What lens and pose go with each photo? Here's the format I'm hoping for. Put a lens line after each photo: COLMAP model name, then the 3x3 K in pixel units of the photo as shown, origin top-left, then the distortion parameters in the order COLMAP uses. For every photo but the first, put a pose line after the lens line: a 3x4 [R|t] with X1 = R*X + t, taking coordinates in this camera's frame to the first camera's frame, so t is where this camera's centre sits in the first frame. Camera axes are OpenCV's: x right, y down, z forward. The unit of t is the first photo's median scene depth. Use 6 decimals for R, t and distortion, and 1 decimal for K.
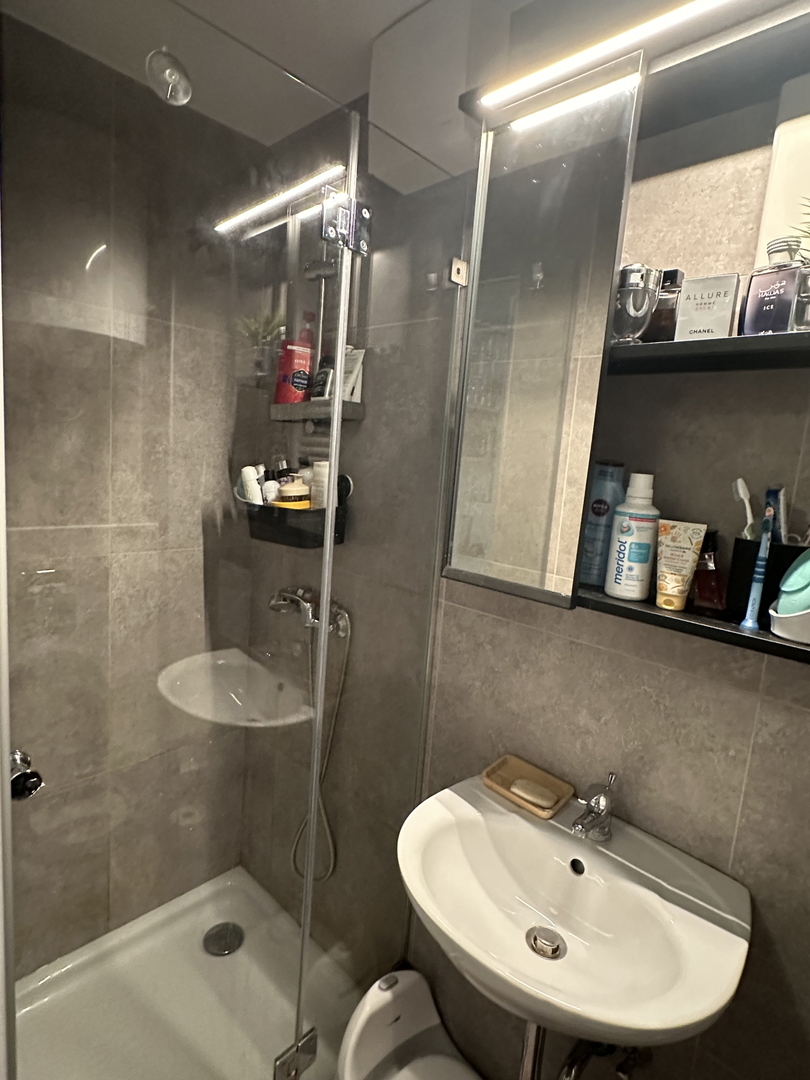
lens RADIAL K [[567.9, 0, 404.7], [0, 567.9, 538.3], [0, 0, 1]] dist [0.001372, 0.000375]
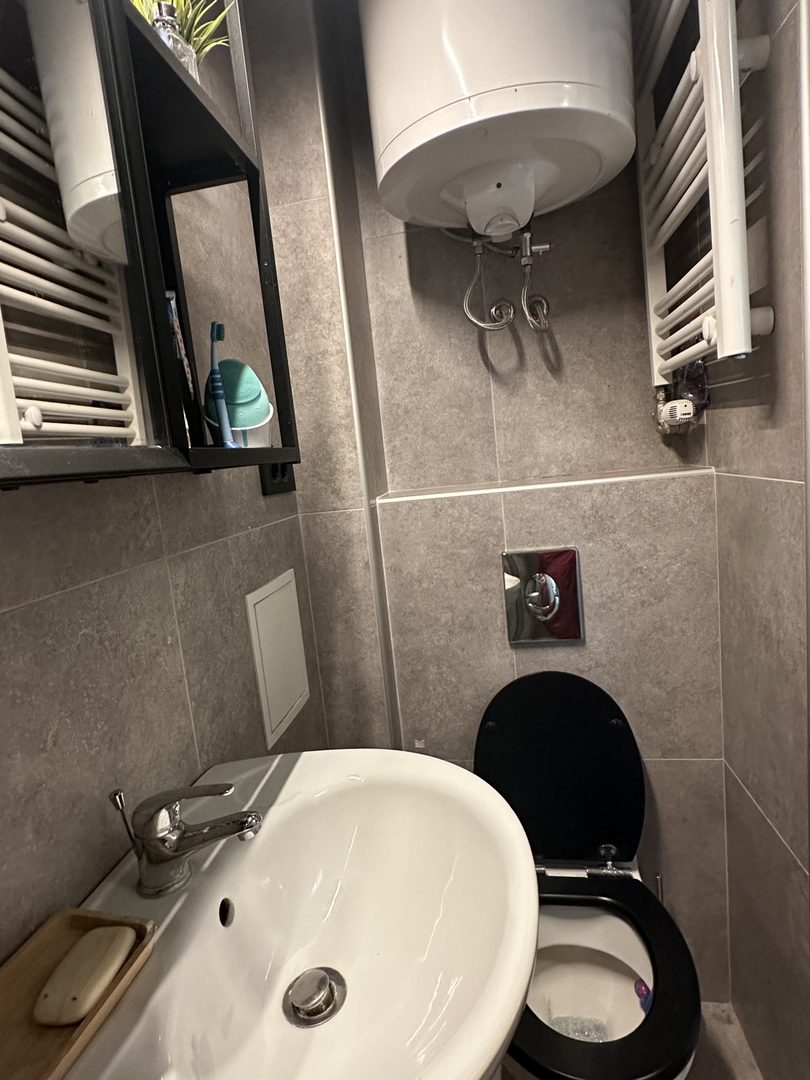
lens RADIAL K [[567.9, 0, 403.3], [0, 567.9, 538.4], [0, 0, 1]] dist [0.001372, 0.000375]
pose [[-0.566519, -0.128182, 0.814018, -0.261774], [0.181867, 0.944021, 0.275225, 0.077060], [-0.803729, 0.303963, -0.511494, 1.111391]]
